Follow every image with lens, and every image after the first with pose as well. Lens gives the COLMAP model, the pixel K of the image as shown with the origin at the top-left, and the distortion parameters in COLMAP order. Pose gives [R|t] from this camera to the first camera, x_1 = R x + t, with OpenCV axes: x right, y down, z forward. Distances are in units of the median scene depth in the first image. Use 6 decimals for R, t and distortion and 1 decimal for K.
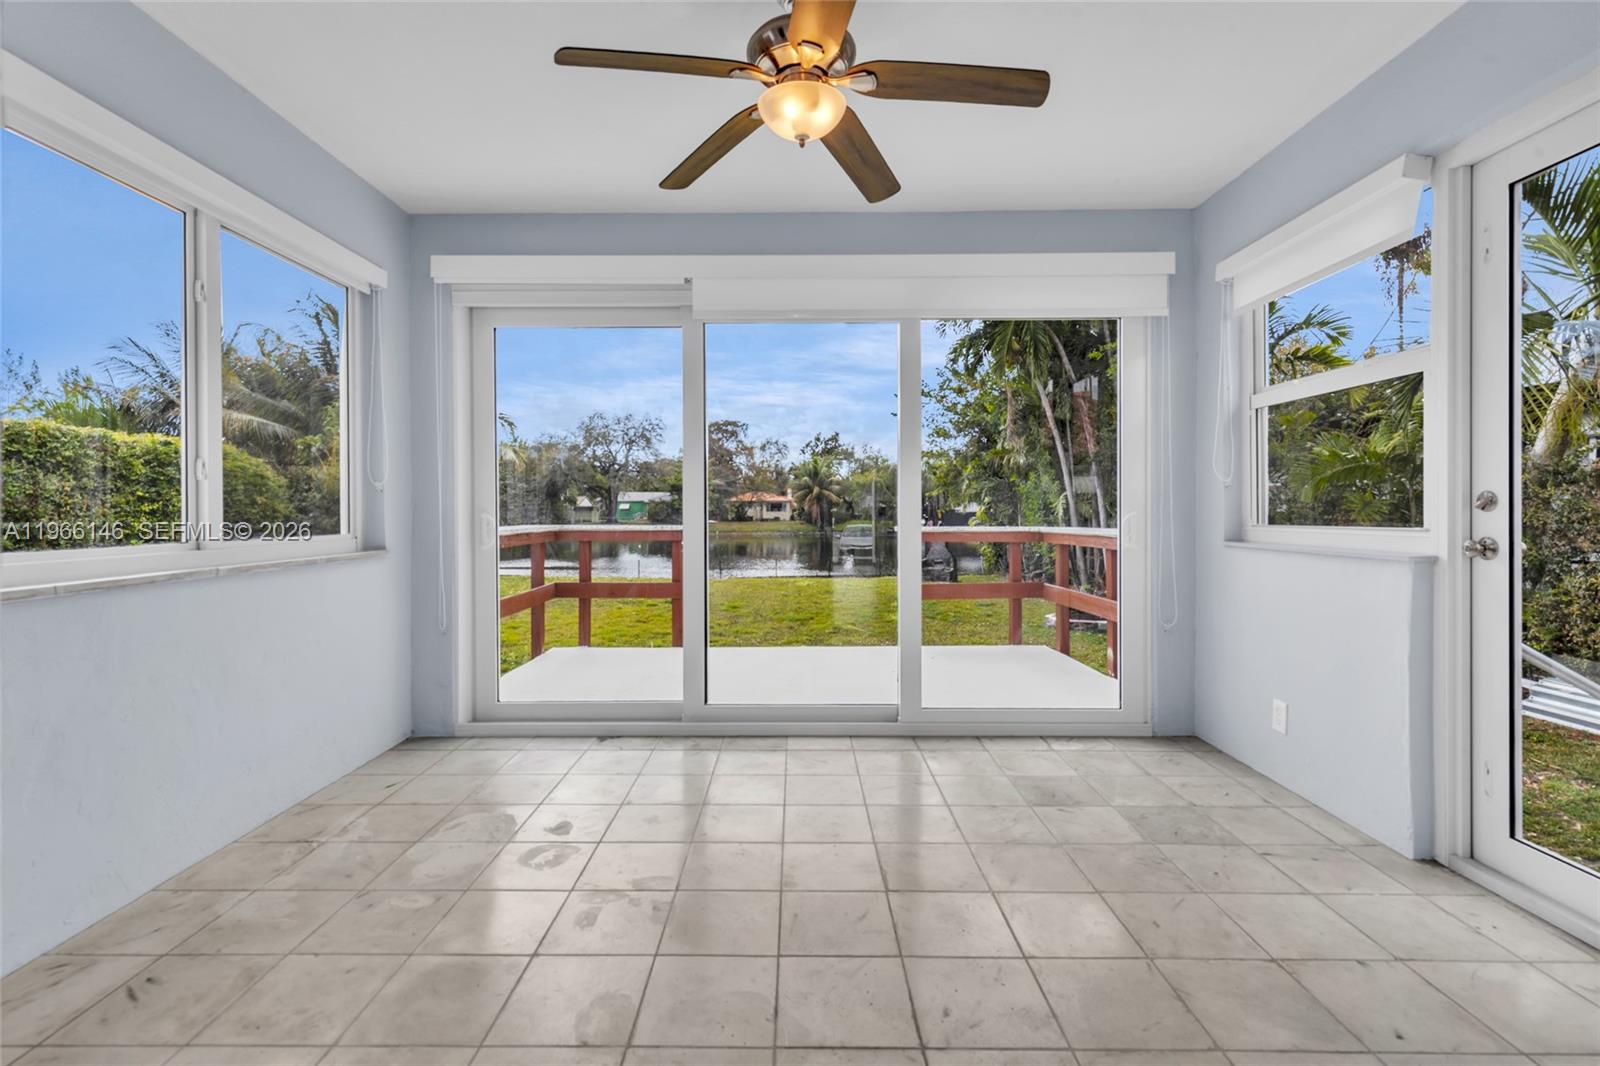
lens RADIAL K [[721.2, 0, 796.3], [0, 721.2, 518.0], [0, 0, 1]] dist [0.001376, 0.000698]
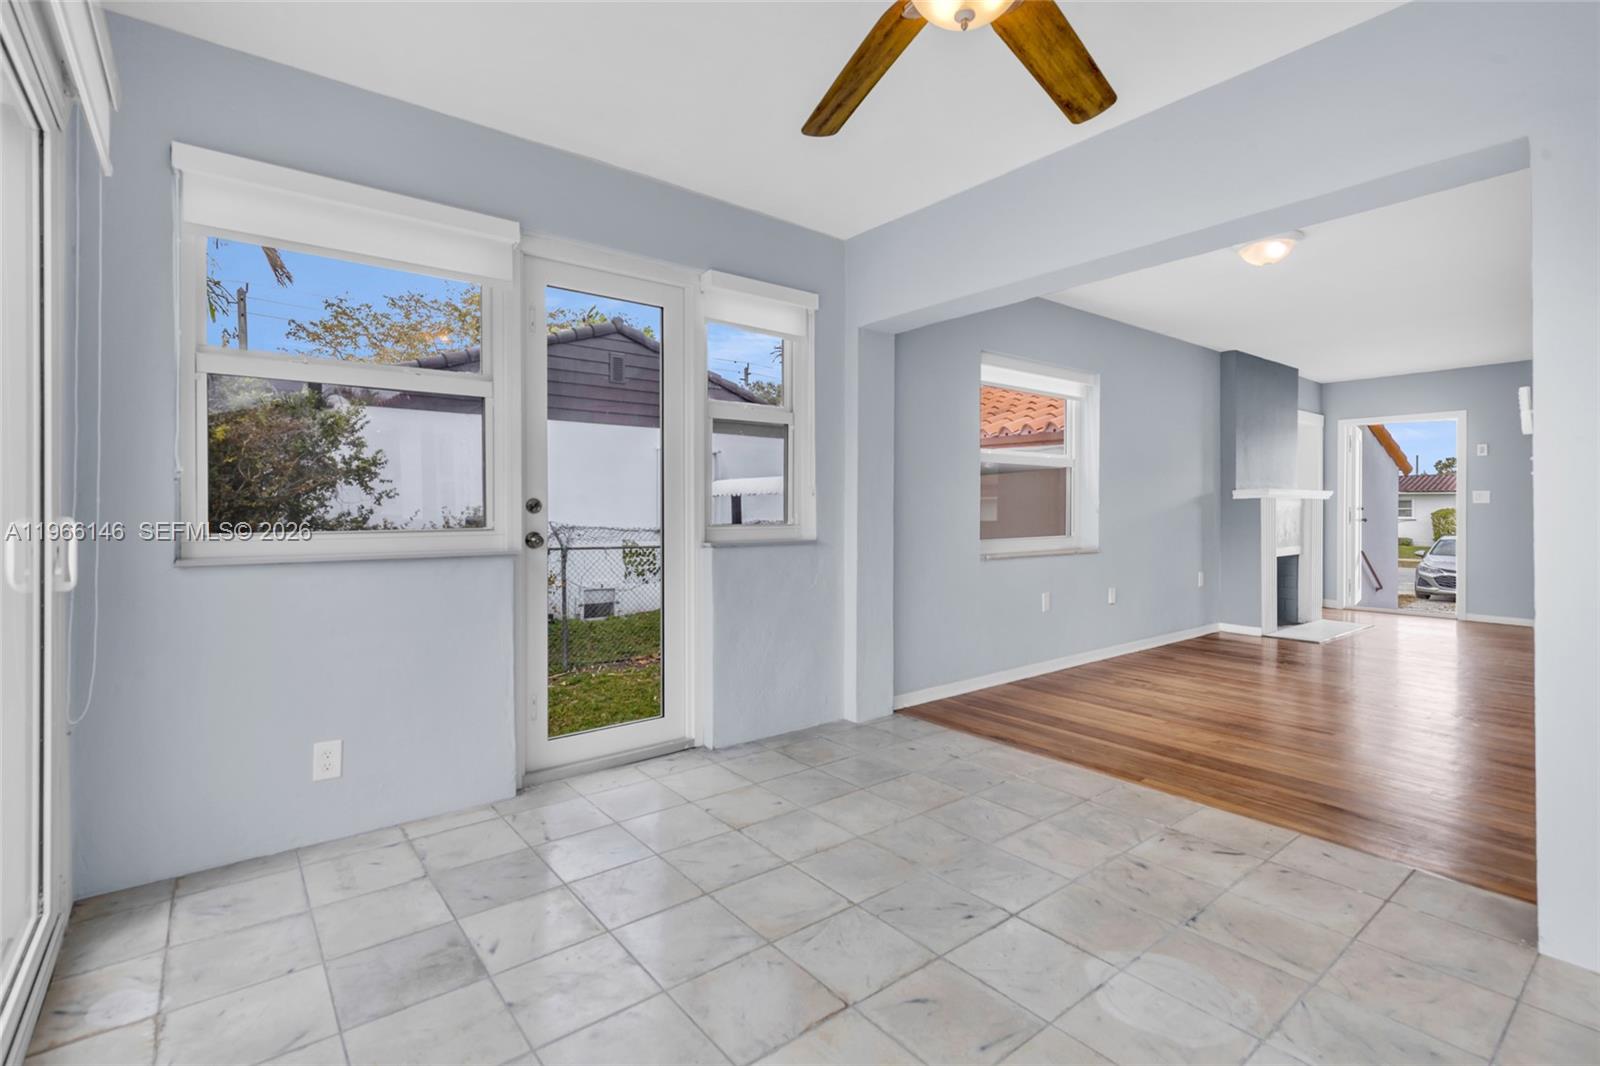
lens RADIAL K [[721.2, 0, 796.3], [0, 721.2, 518.0], [0, 0, 1]] dist [0.001376, 0.000698]
pose [[-0.609894, -0.011642, 0.792397, -0.355329], [0.008010, 0.999750, 0.020853, -0.022224], [-0.792442, 0.019065, -0.609649, 1.175903]]
